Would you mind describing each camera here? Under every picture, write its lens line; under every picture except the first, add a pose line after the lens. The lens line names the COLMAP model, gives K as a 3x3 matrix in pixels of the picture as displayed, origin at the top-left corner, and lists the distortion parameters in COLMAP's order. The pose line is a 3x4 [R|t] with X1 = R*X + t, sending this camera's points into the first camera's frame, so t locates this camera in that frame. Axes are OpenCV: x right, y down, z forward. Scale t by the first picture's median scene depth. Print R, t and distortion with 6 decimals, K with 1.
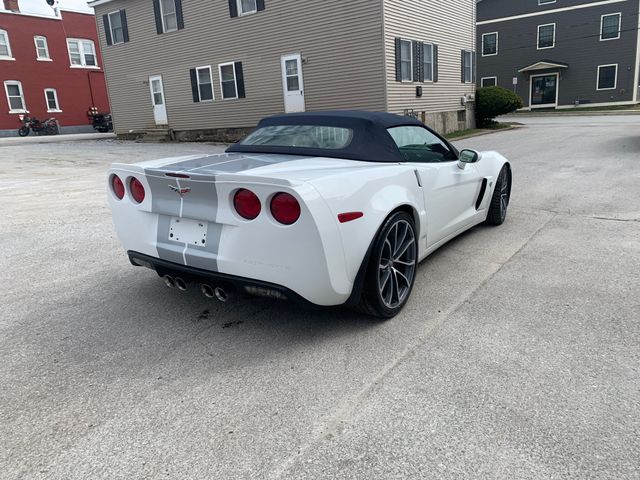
lens RADIAL K [[487.9, 0, 322.2], [0, 487.9, 233.4], [0, 0, 1]] dist [0.024918, -0.017797]
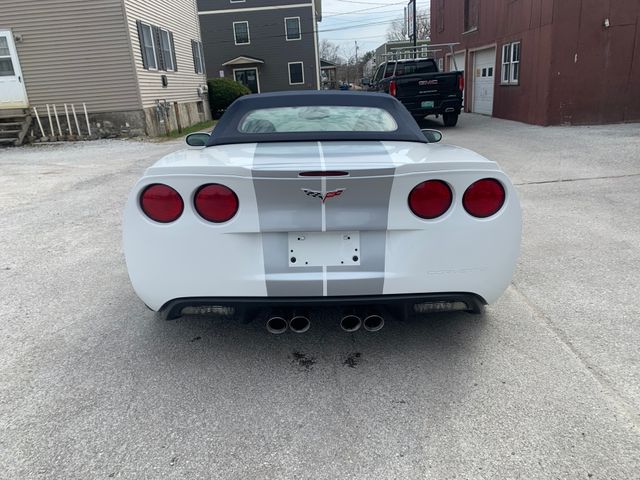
lens RADIAL K [[487.9, 0, 319.6], [0, 487.9, 228.7], [0, 0, 1]] dist [0.024918, -0.017797]
pose [[0.824200, -0.148323, 0.546530, -0.113926], [0.146187, 0.988106, 0.047703, -0.011979], [-0.547105, 0.040579, 0.836080, 0.067092]]
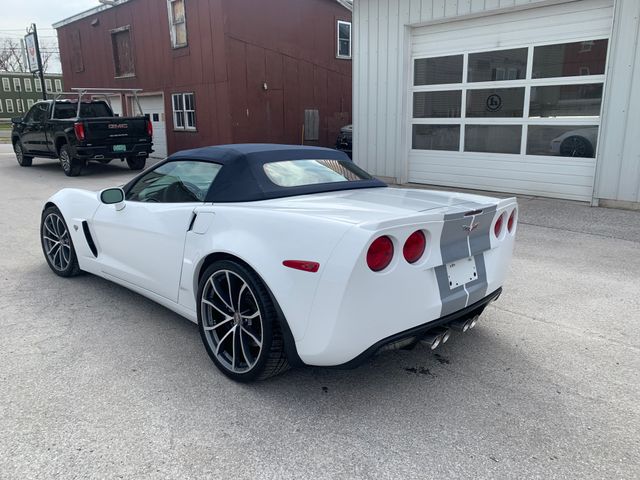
lens RADIAL K [[487.9, 0, 318.7], [0, 487.9, 235.3], [0, 0, 1]] dist [0.024918, -0.017797]
pose [[0.198168, -0.178523, 0.963773, -0.207978], [0.231086, 0.964065, 0.131062, -0.043930], [-0.952538, 0.196742, 0.232301, 0.174513]]
